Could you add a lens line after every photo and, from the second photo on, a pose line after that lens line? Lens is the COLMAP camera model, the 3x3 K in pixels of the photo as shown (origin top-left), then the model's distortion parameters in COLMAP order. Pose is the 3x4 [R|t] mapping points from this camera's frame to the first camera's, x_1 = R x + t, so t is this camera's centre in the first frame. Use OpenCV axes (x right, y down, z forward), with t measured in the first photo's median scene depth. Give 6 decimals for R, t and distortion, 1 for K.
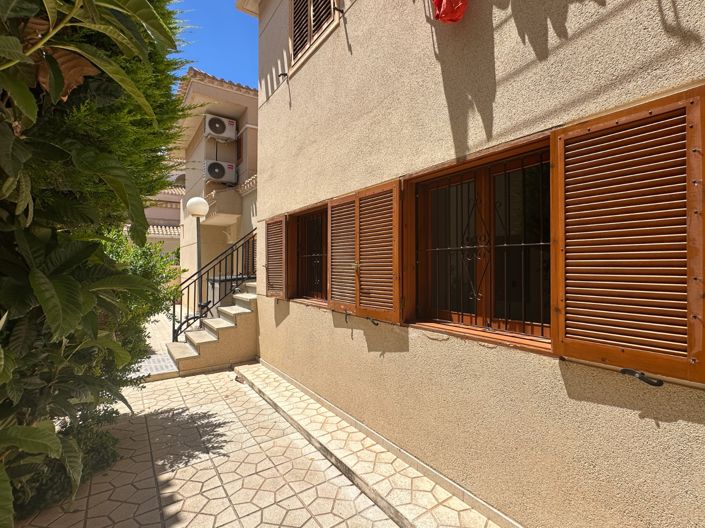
lens RADIAL K [[327.5, 0, 354.4], [0, 327.5, 264.5], [0, 0, 1]] dist [-0.016614, 0.000919]
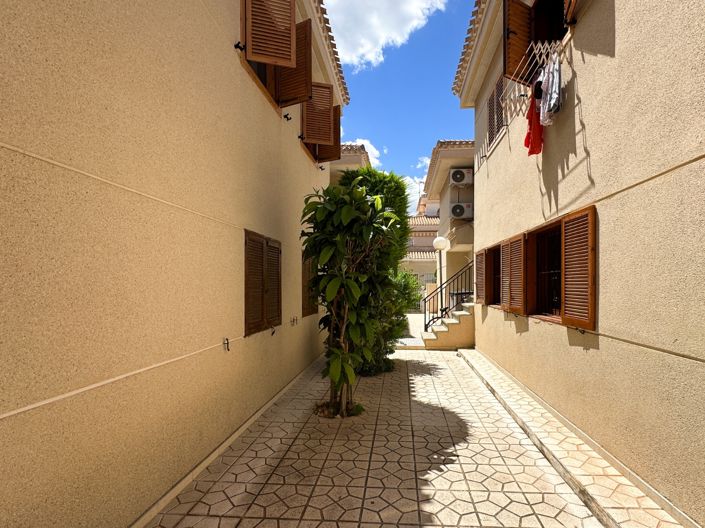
lens RADIAL K [[327.5, 0, 353.1], [0, 327.5, 263.9], [0, 0, 1]] dist [-0.016614, 0.000919]
pose [[0.722263, -0.034022, -0.690781, 0.327534], [-0.007480, 0.998347, -0.056991, 0.005945], [0.691578, 0.046330, 0.720814, -0.433269]]
